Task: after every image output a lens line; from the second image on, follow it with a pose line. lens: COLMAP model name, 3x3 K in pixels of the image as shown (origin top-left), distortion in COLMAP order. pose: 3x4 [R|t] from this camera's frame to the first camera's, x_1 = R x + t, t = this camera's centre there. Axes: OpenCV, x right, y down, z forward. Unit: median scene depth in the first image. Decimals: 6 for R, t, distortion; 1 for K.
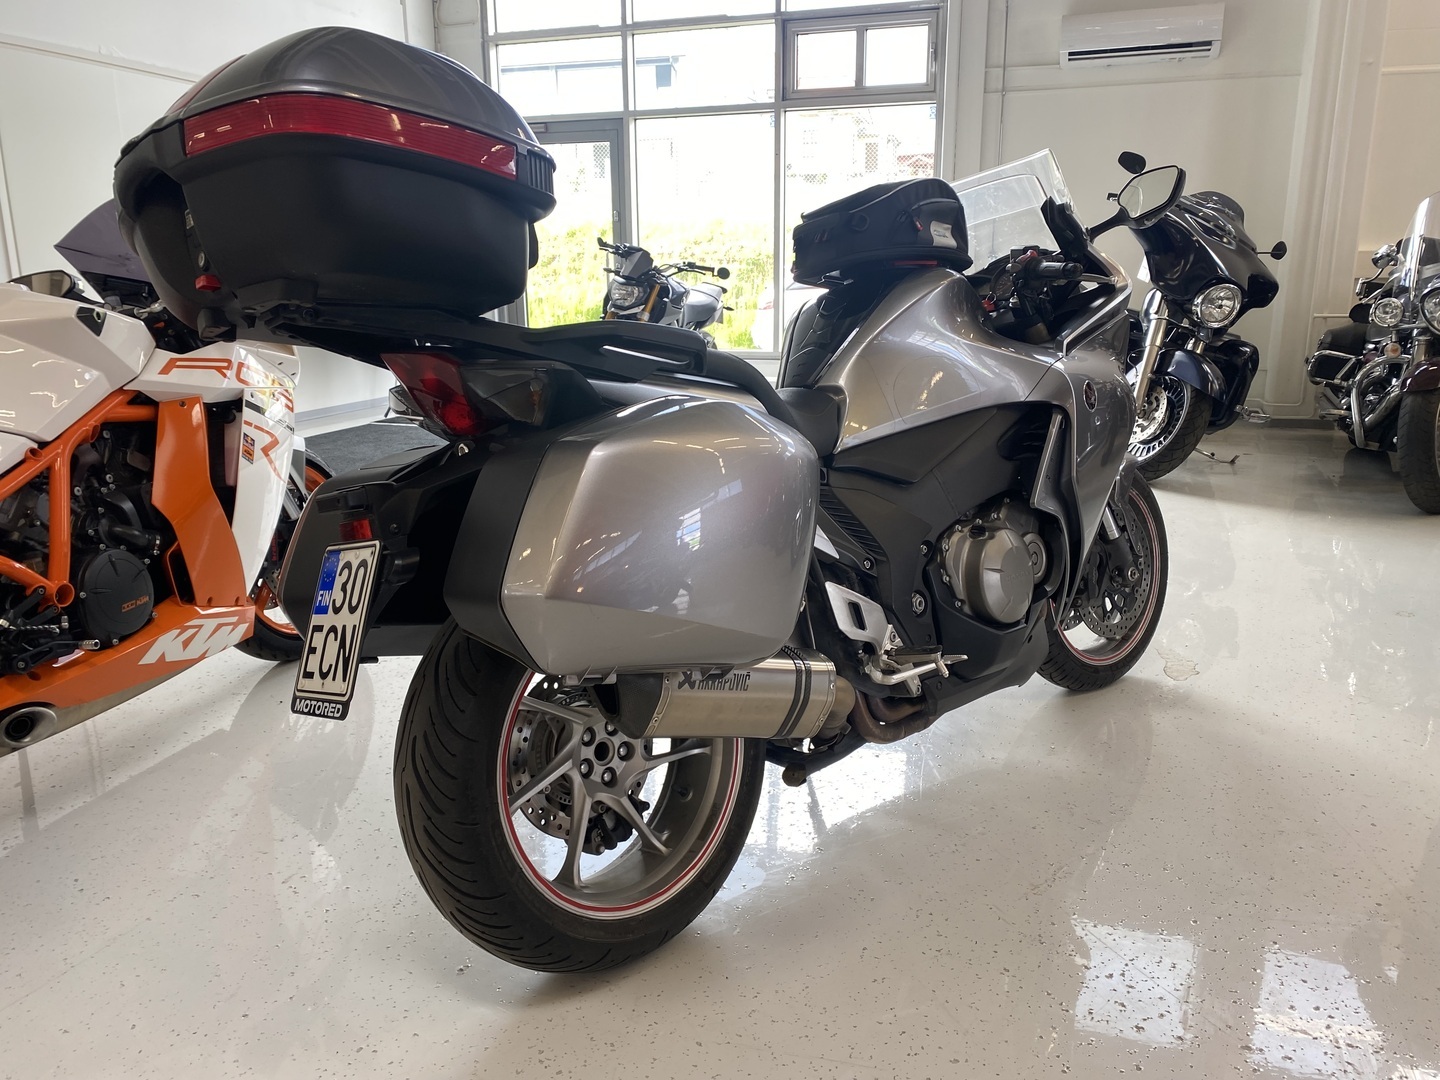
lens RADIAL K [[1076.5, 0, 720.0], [0, 1076.5, 540.0], [0, 0, 1]] dist [0.036418, -0.003941]
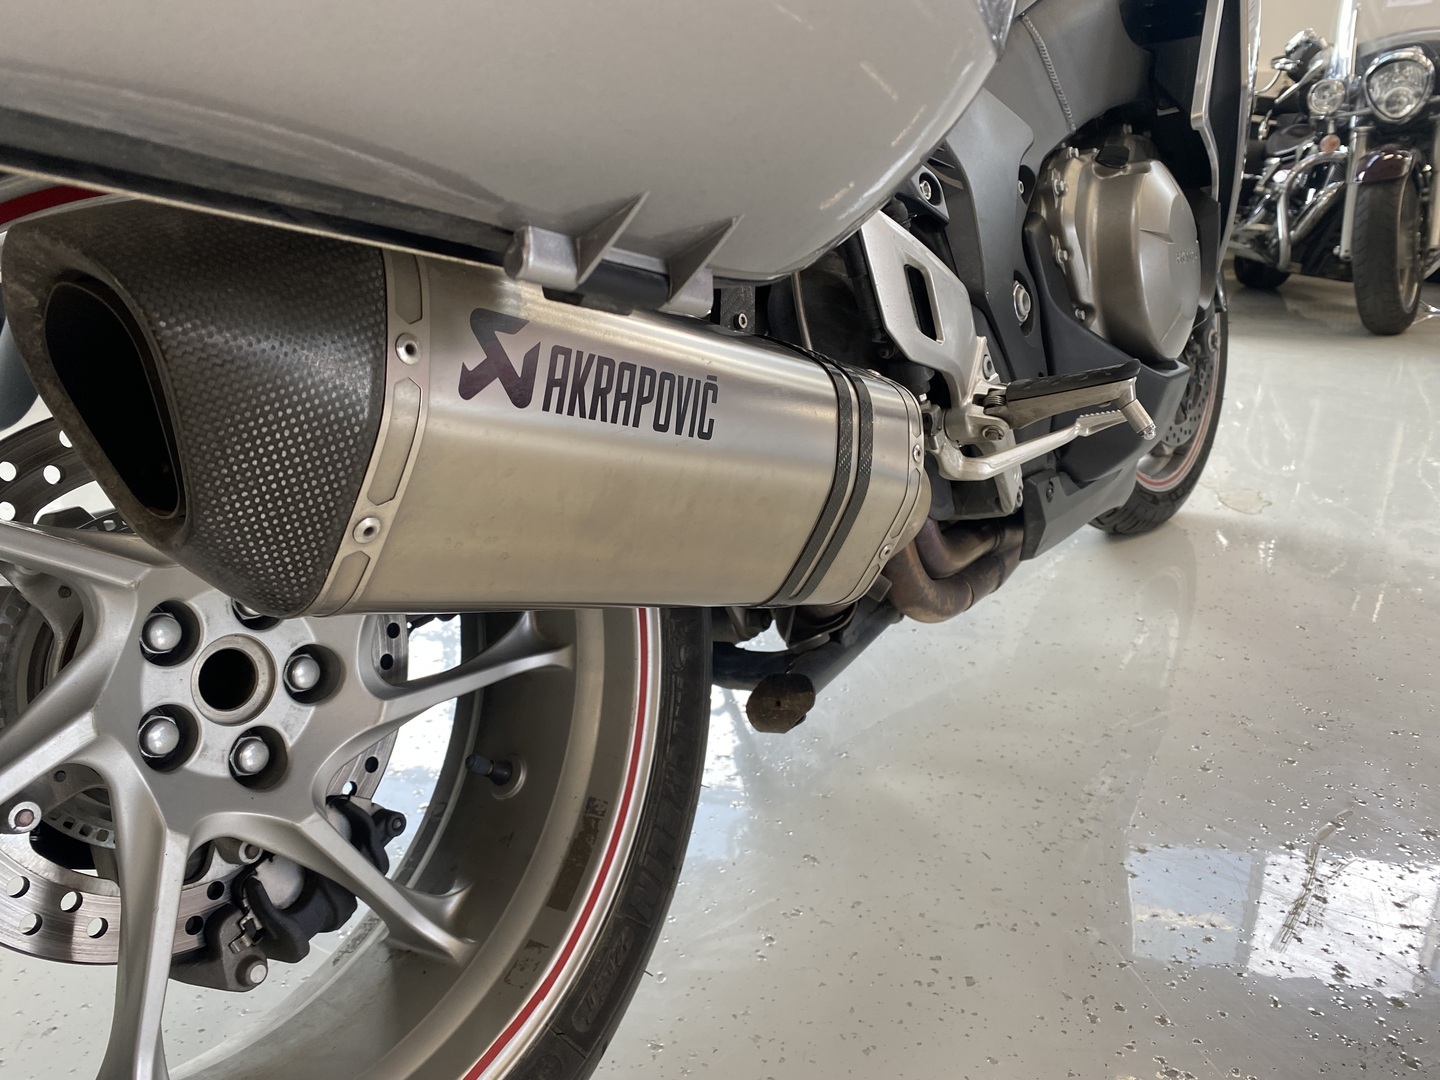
lens RADIAL K [[1053.7, 0, 720.0], [0, 1053.7, 540.0], [0, 0, 1]] dist [0.001213, -0.000314]
pose [[0.981132, -0.044067, 0.188249, -0.023915], [0.030733, 0.996845, 0.073175, 0.127459], [-0.190880, -0.066009, 0.979391, 0.625191]]
